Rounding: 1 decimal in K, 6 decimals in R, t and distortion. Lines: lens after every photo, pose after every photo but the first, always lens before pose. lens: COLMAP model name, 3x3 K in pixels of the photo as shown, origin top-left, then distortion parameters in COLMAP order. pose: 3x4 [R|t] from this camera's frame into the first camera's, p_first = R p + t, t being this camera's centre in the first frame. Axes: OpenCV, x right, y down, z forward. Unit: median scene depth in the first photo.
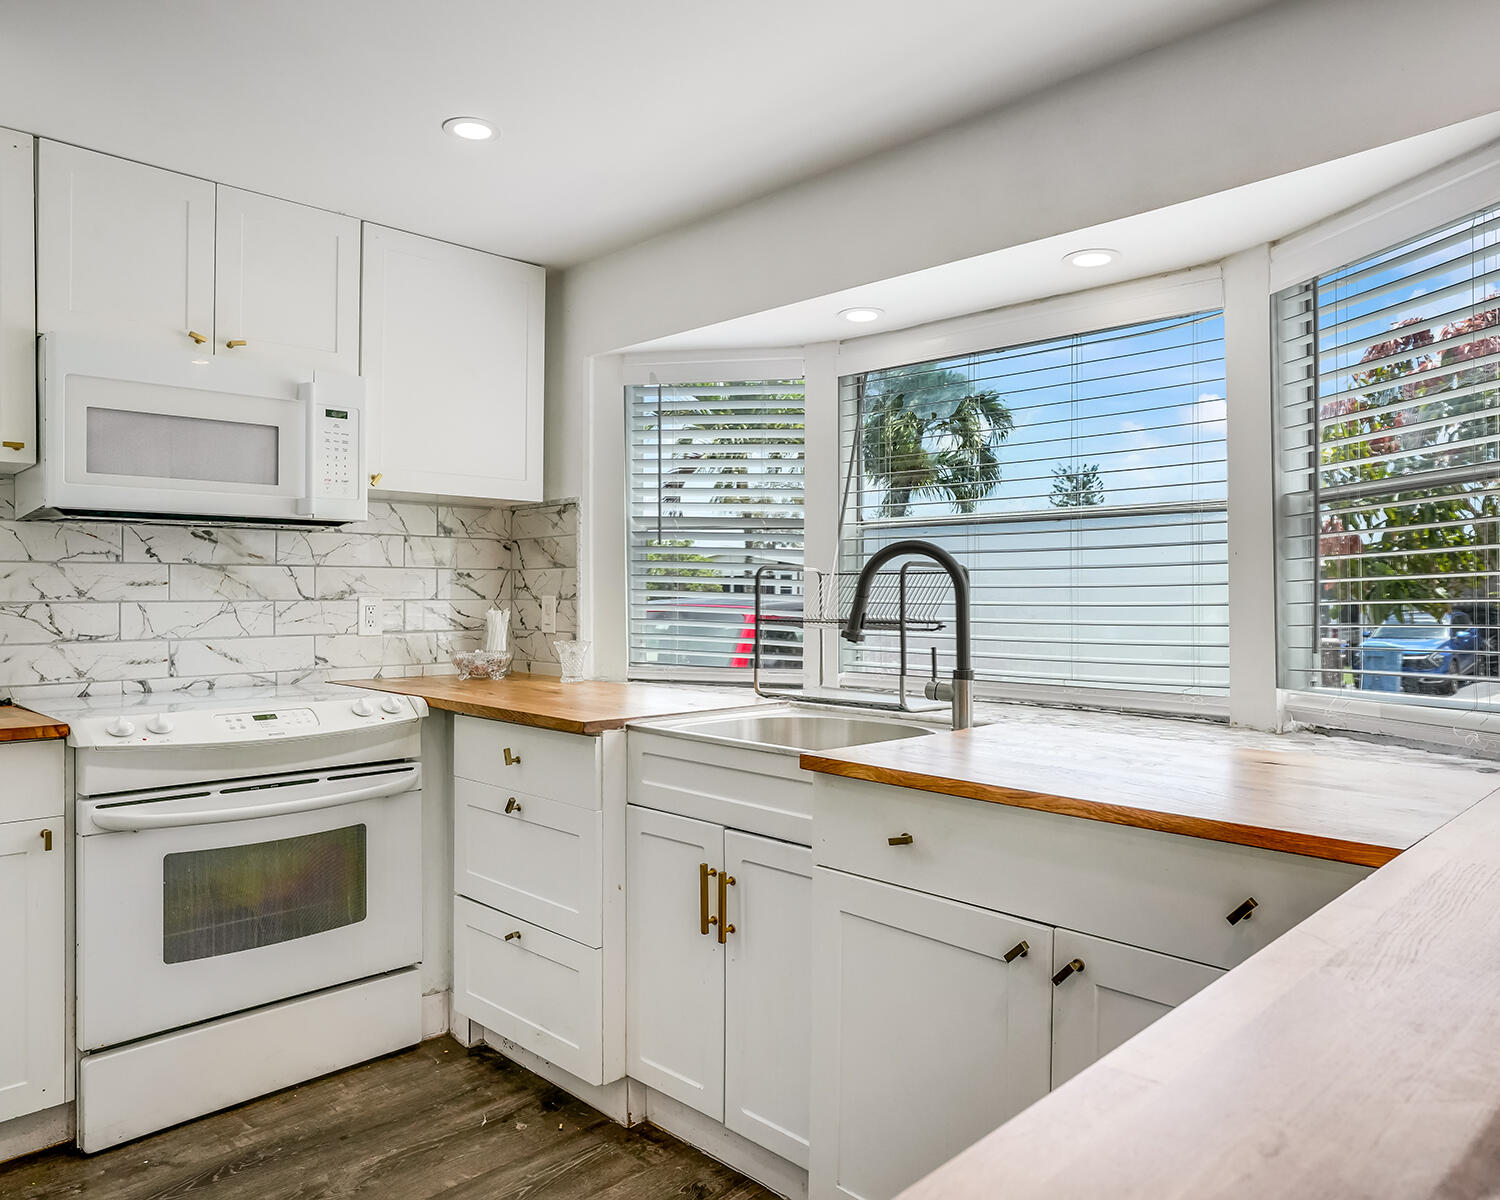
lens RADIAL K [[1055.3, 0, 744.6], [0, 1055.3, 594.7], [0, 0, 1]] dist [-0.027744, 0.000575]
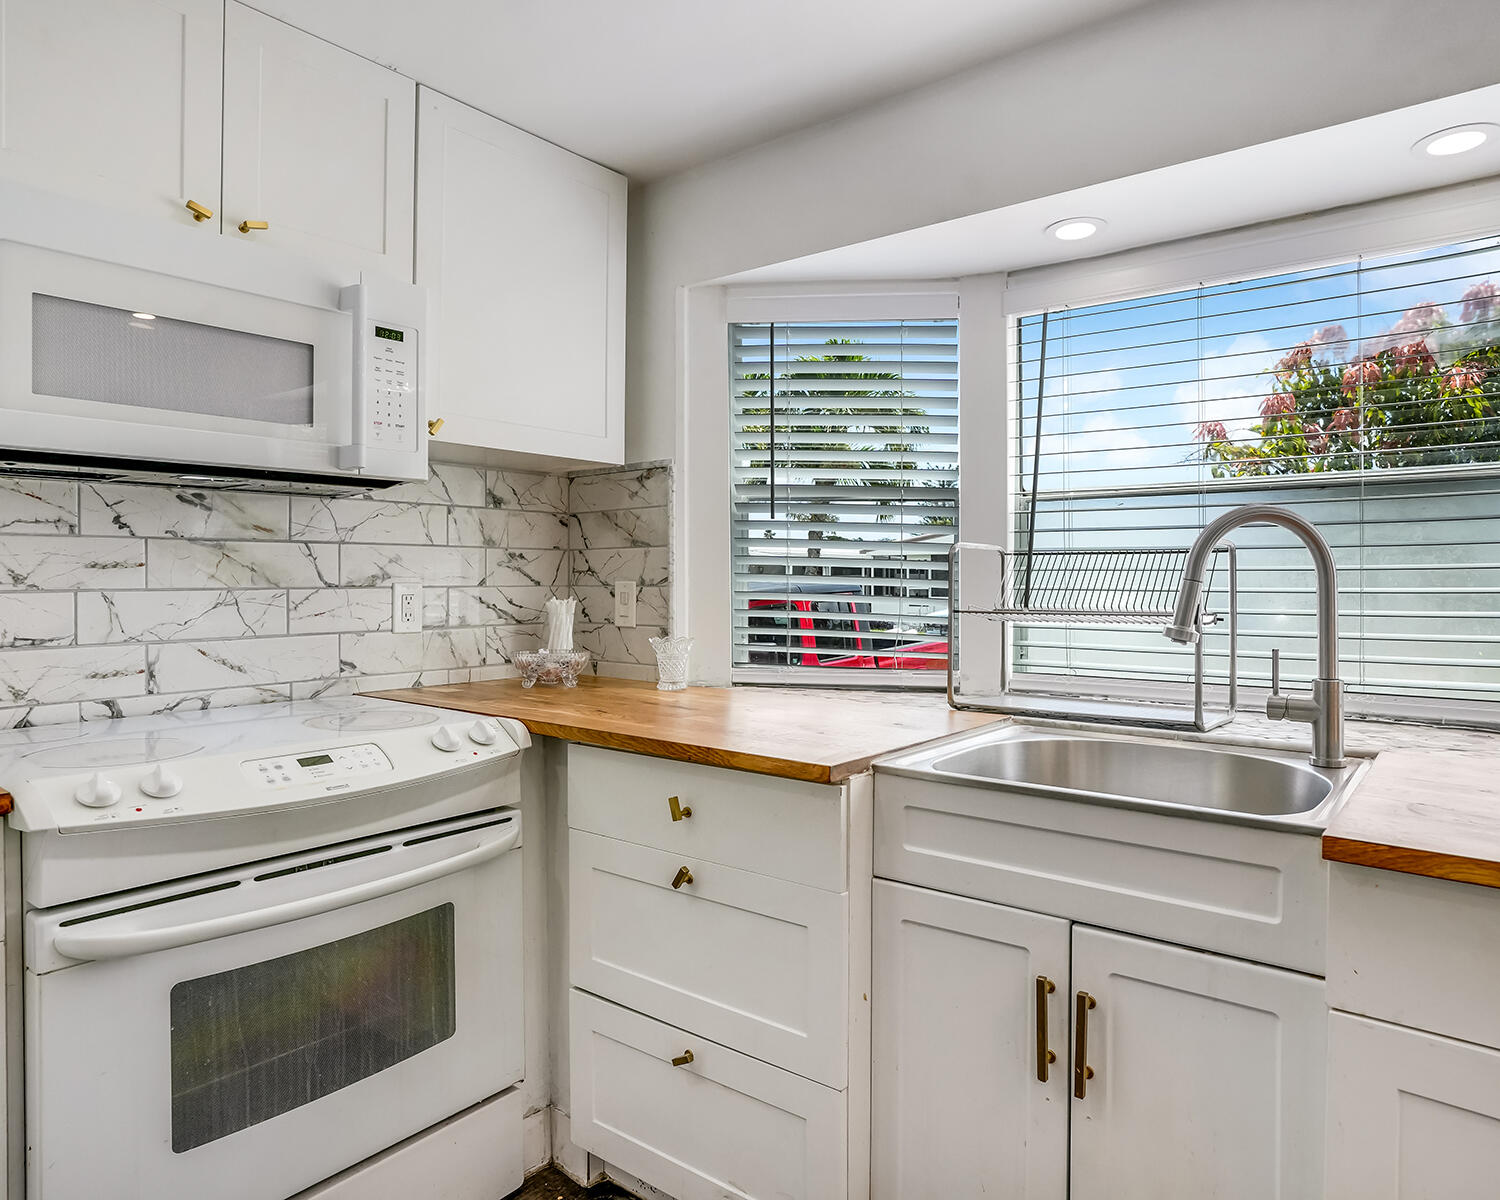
lens RADIAL K [[948.3, 0, 748.2], [0, 948.3, 586.8], [0, 0, 1]] dist [-0.050731, 0.018432]
pose [[0.992494, -0.002348, 0.122268, -0.231089], [0.001651, 0.999982, 0.005807, 0.001296], [-0.122280, -0.005562, 0.992480, 0.332894]]
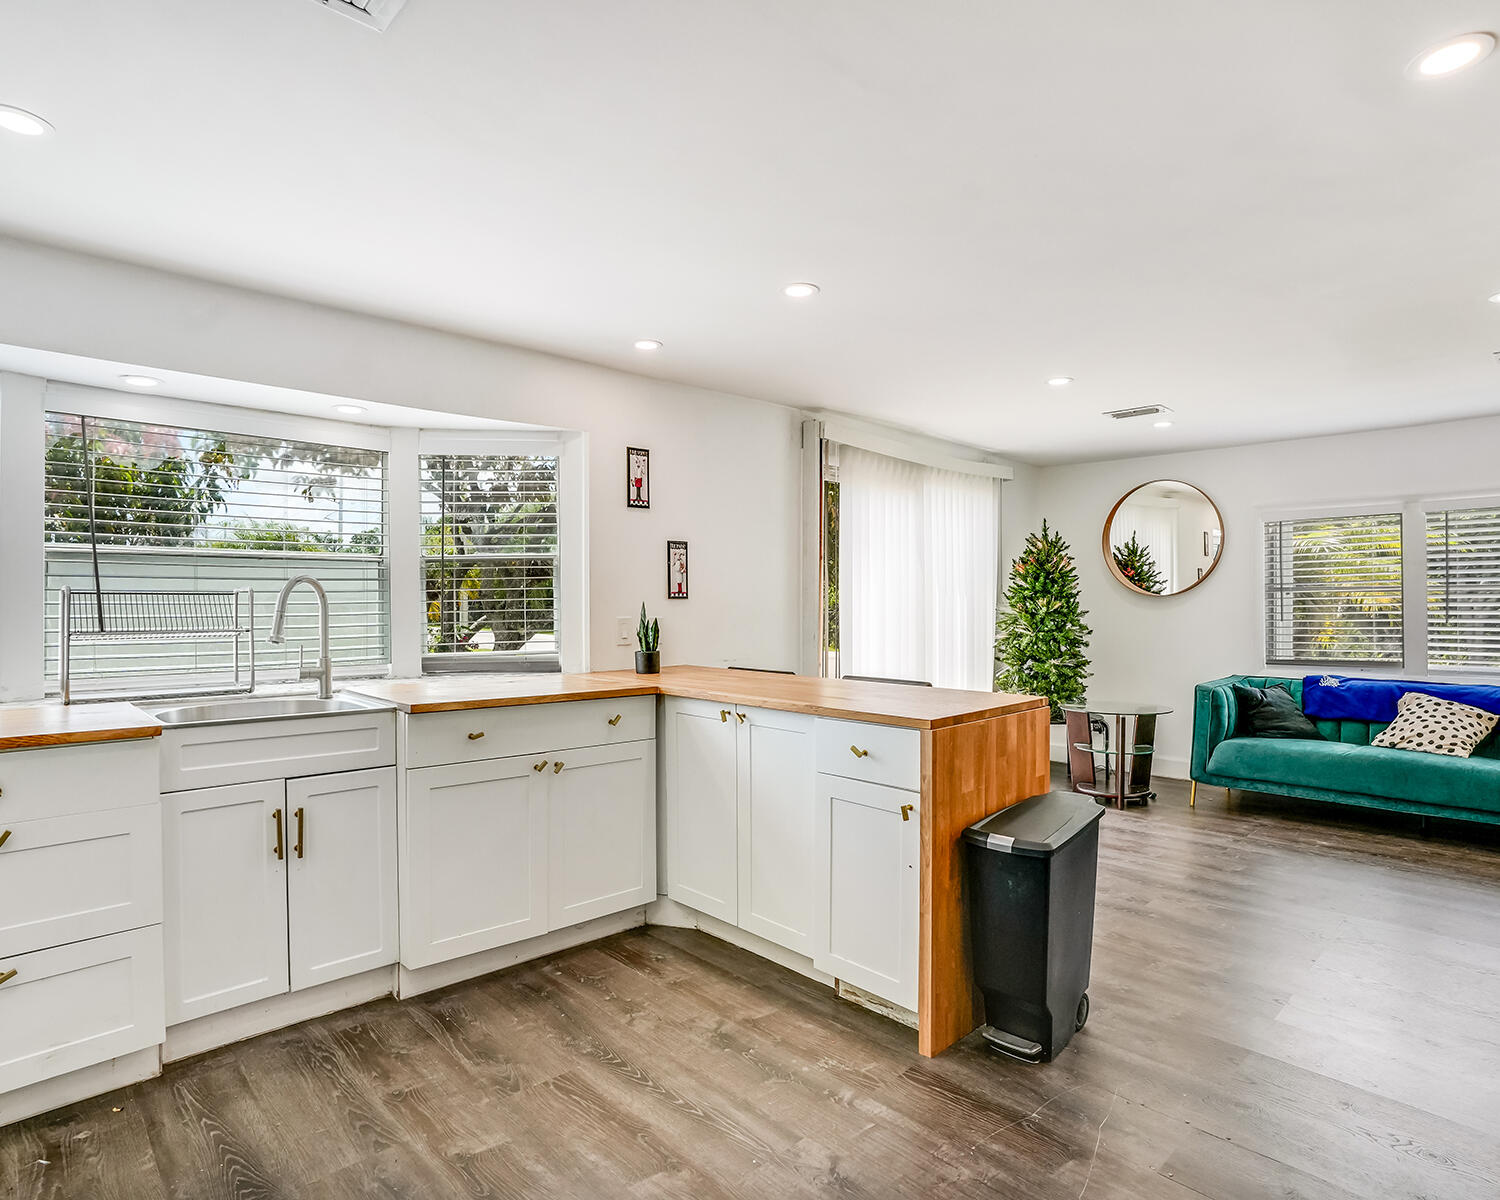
lens RADIAL K [[863.8, 0, 781.8], [0, 863.8, 594.0], [0, 0, 1]] dist [-0.044471, 0.024500]
pose [[-0.008580, 0.004188, 0.999954, -0.899182], [0.000605, 0.999991, -0.004183, -0.015681], [-0.999963, 0.000569, -0.008583, 0.273841]]
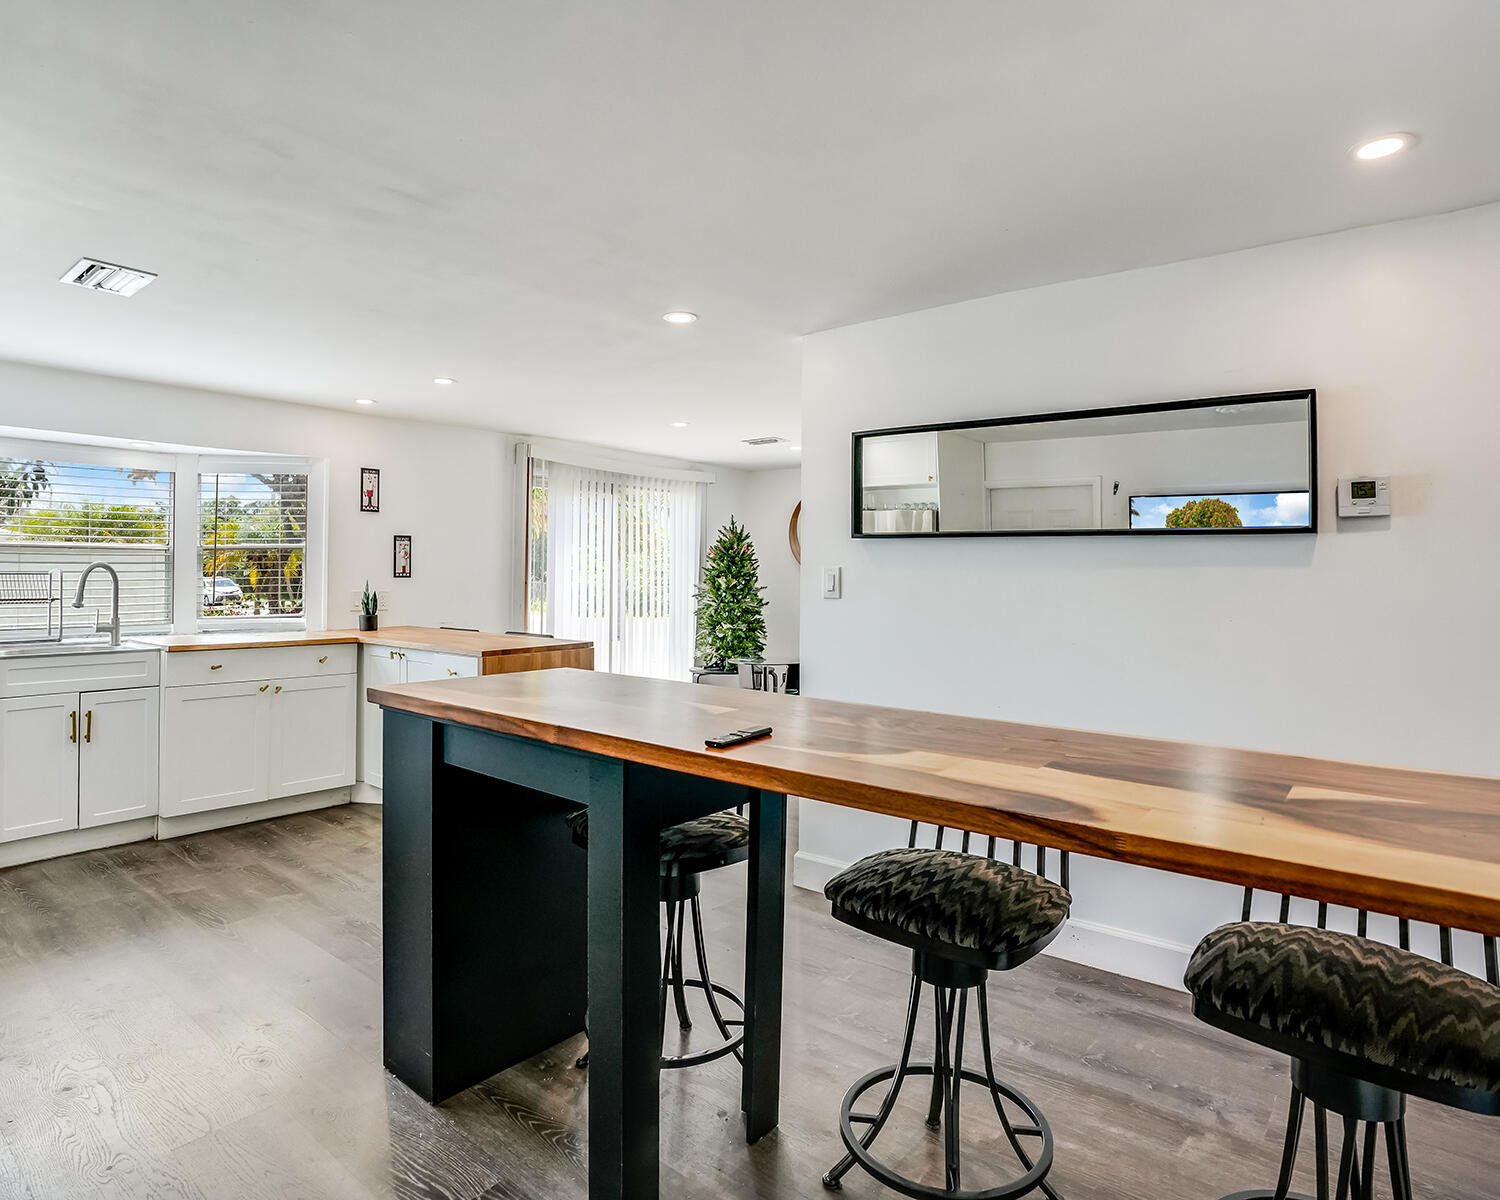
lens RADIAL K [[863.8, 0, 755.5], [0, 863.8, 547.0], [0, 0, 1]] dist [-0.044471, 0.024500]
pose [[-0.121378, 0.030042, 0.992152, -1.521205], [-0.002105, 0.999532, -0.030523, -0.025680], [-0.992604, -0.005794, -0.121258, -0.142844]]
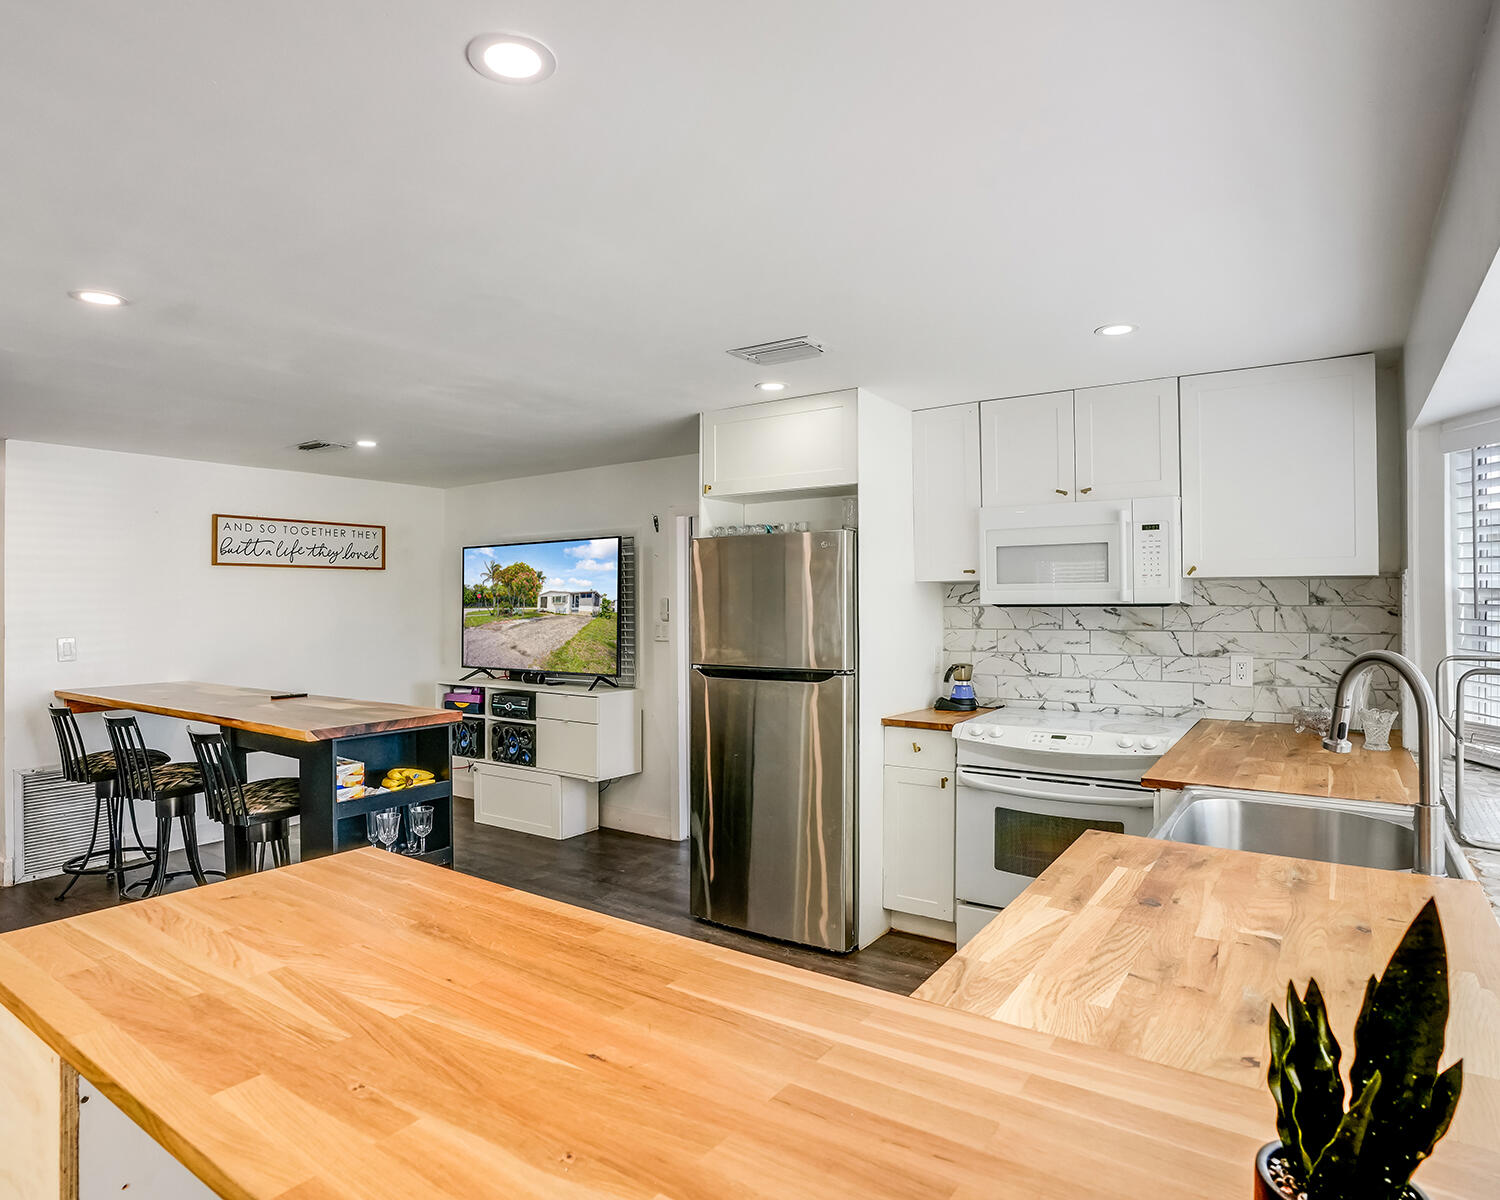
lens RADIAL K [[863.8, 0, 738.2], [0, 863.8, 603.7], [0, 0, 1]] dist [-0.044471, 0.024500]
pose [[0.178559, 0.002769, -0.983925, 0.656109], [0.007774, 0.999961, 0.004225, -0.083827], [0.983899, -0.008403, 0.178530, 0.274245]]
